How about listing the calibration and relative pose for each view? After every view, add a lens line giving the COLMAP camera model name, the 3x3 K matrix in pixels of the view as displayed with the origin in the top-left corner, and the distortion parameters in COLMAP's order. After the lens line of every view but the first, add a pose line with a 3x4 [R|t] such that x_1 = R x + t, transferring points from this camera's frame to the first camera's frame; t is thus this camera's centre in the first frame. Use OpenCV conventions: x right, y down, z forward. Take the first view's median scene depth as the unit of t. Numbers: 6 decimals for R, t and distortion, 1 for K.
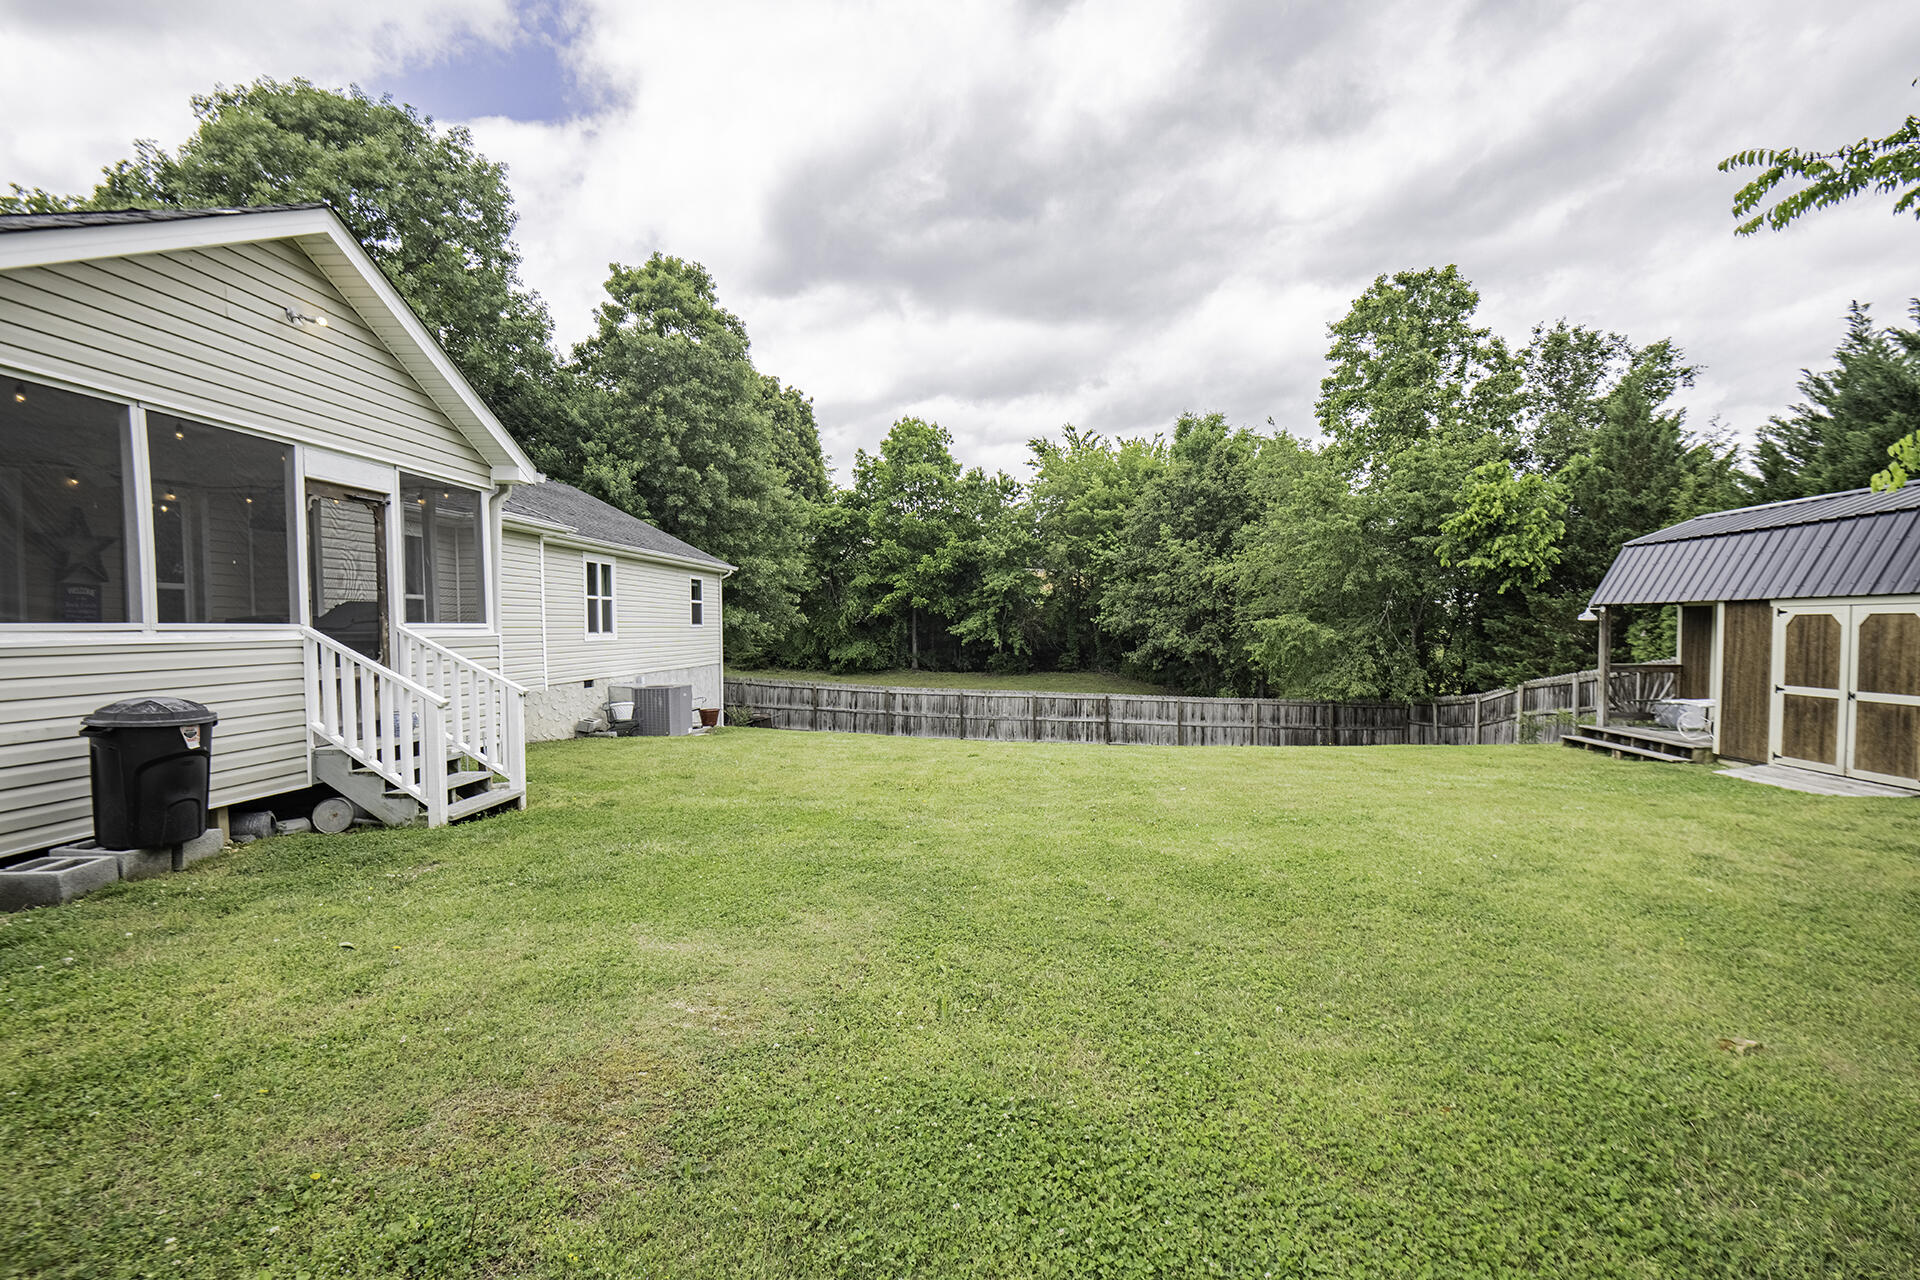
lens RADIAL K [[889.6, 0, 960.0], [0, 889.6, 640.0], [0, 0, 1]] dist [-0.003274, -0.017877]
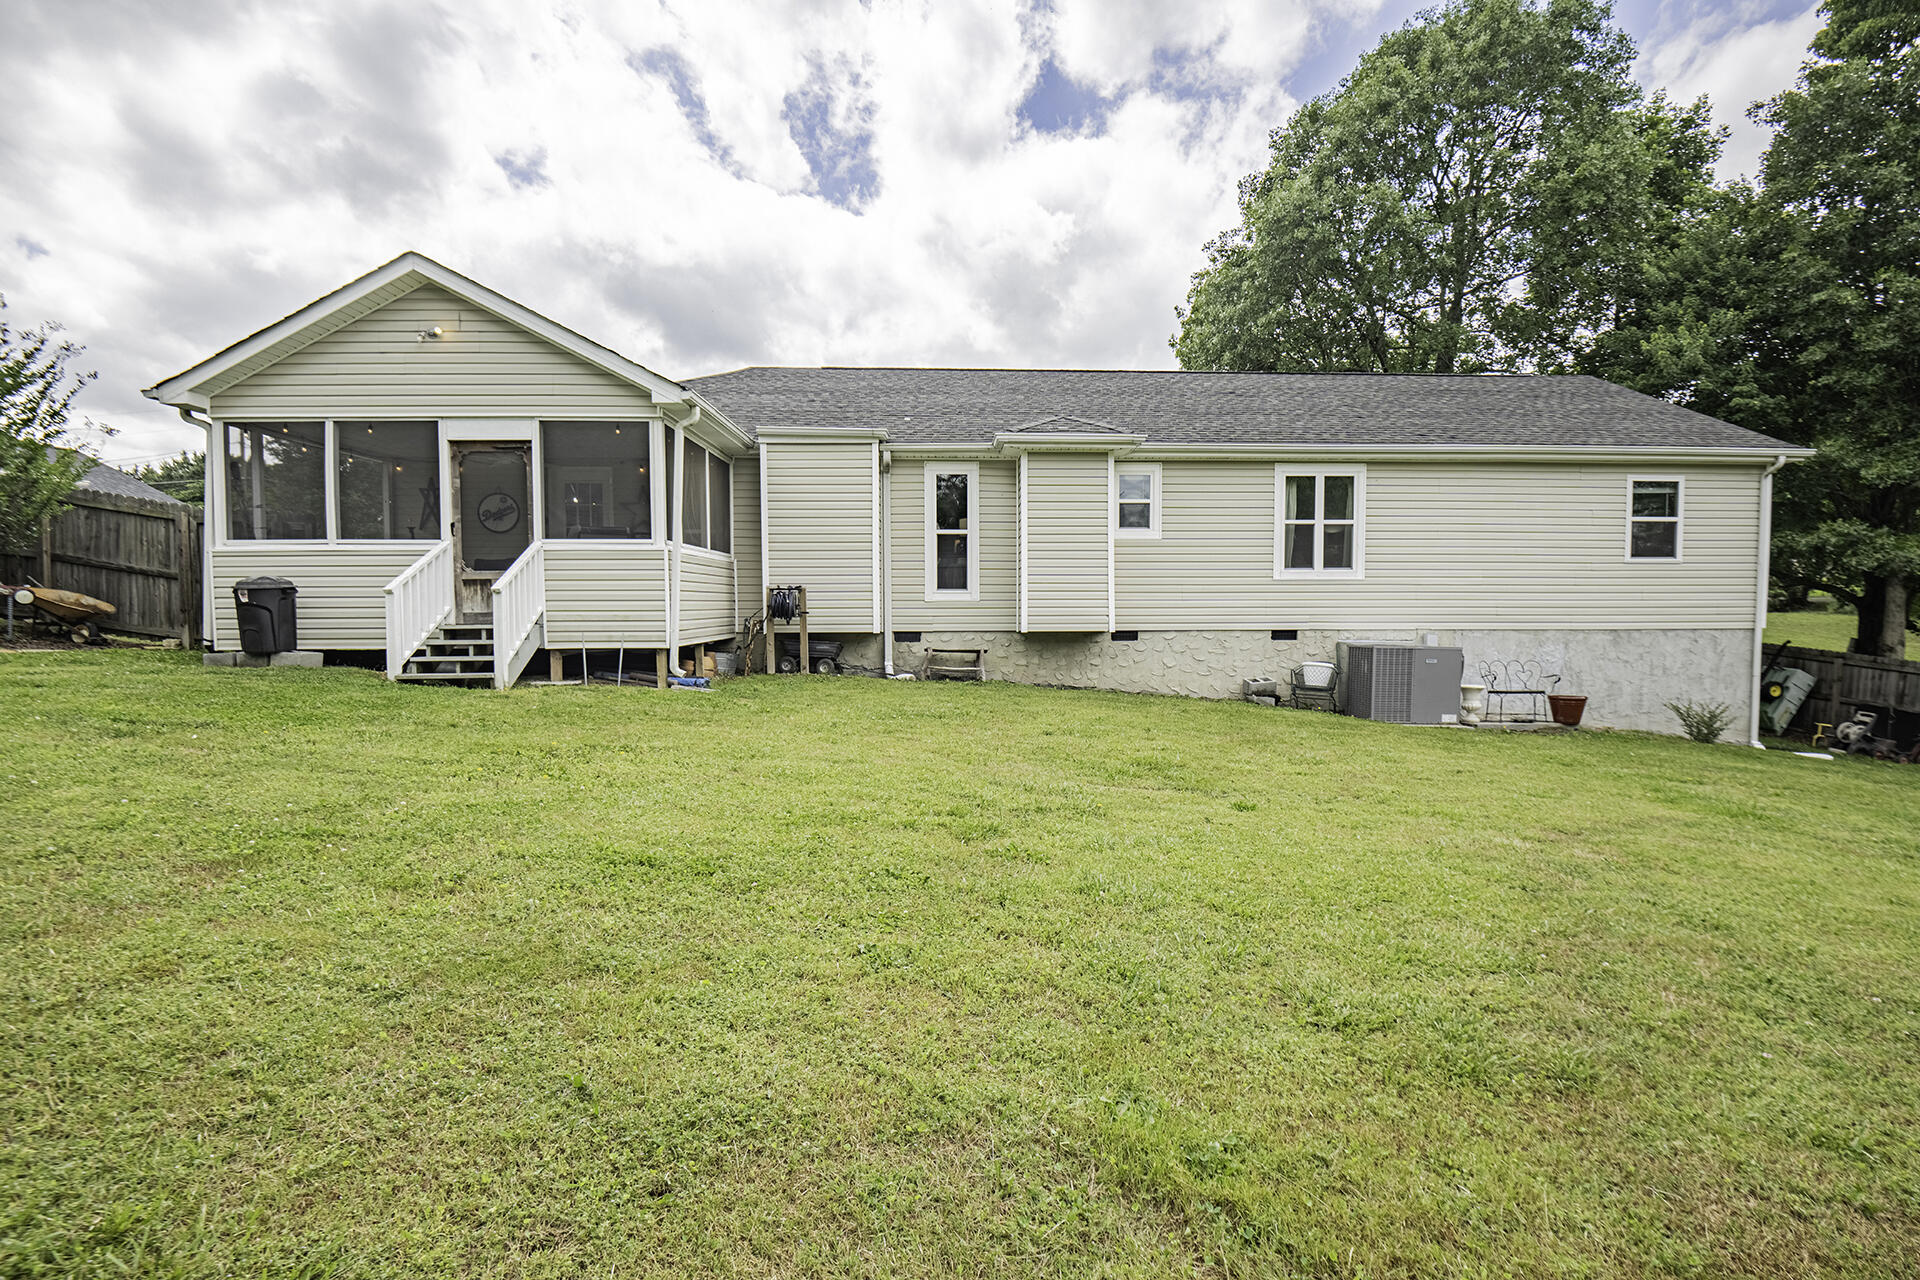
lens RADIAL K [[889.6, 0, 960.0], [0, 889.6, 640.0], [0, 0, 1]] dist [-0.003274, -0.017877]
pose [[0.097768, 0.027885, -0.994818, 0.377286], [-0.015057, 0.999534, 0.026537, 0.044636], [0.995095, 0.012384, 0.098142, 0.771910]]
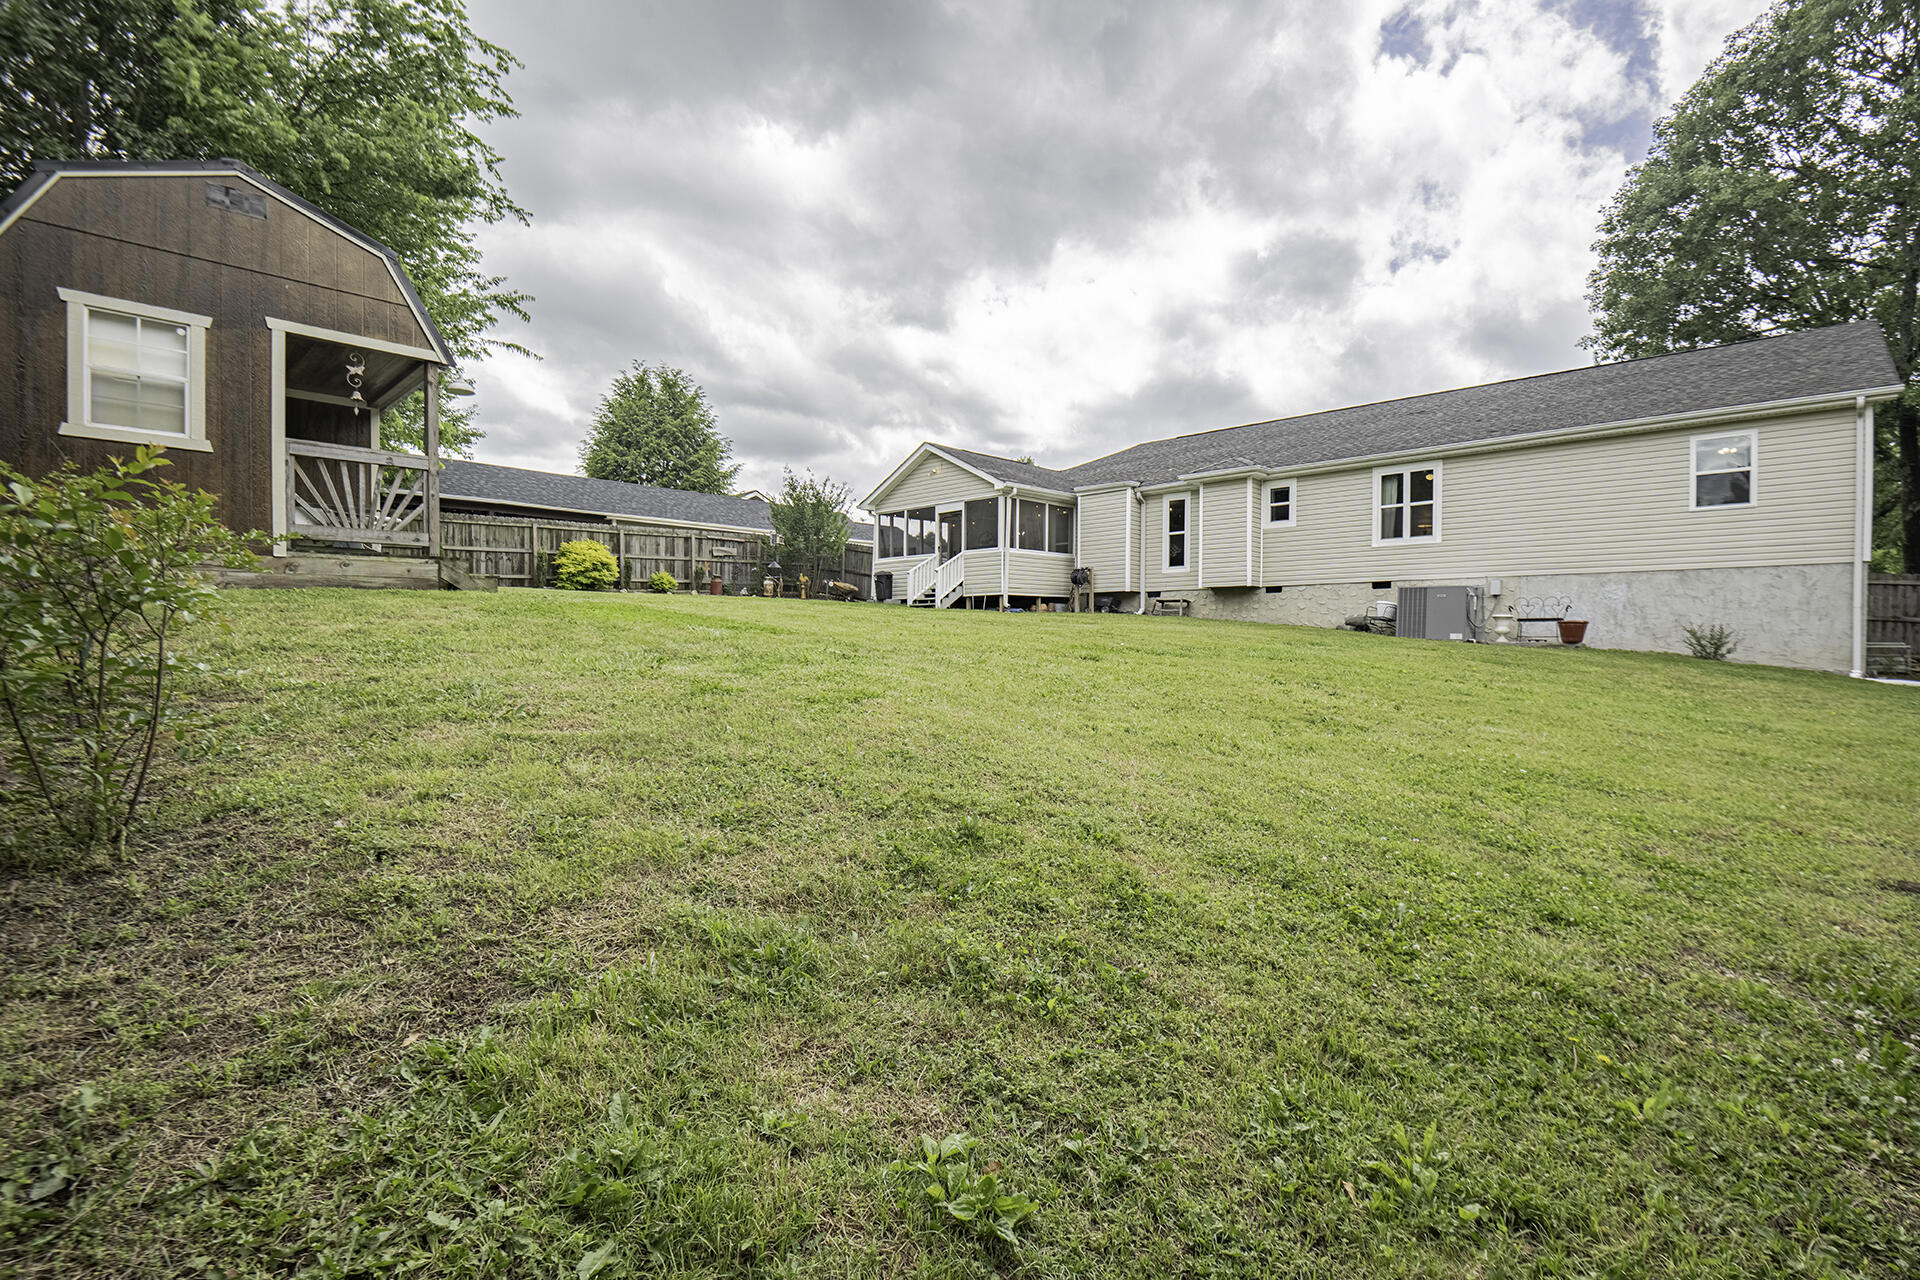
lens RADIAL K [[889.6, 0, 960.0], [0, 889.6, 640.0], [0, 0, 1]] dist [-0.003274, -0.017877]
pose [[-0.651834, -0.004613, -0.758348, 0.909745], [-0.017684, 0.999802, 0.009119, 0.139334], [0.758156, 0.019354, -0.651786, 1.579942]]
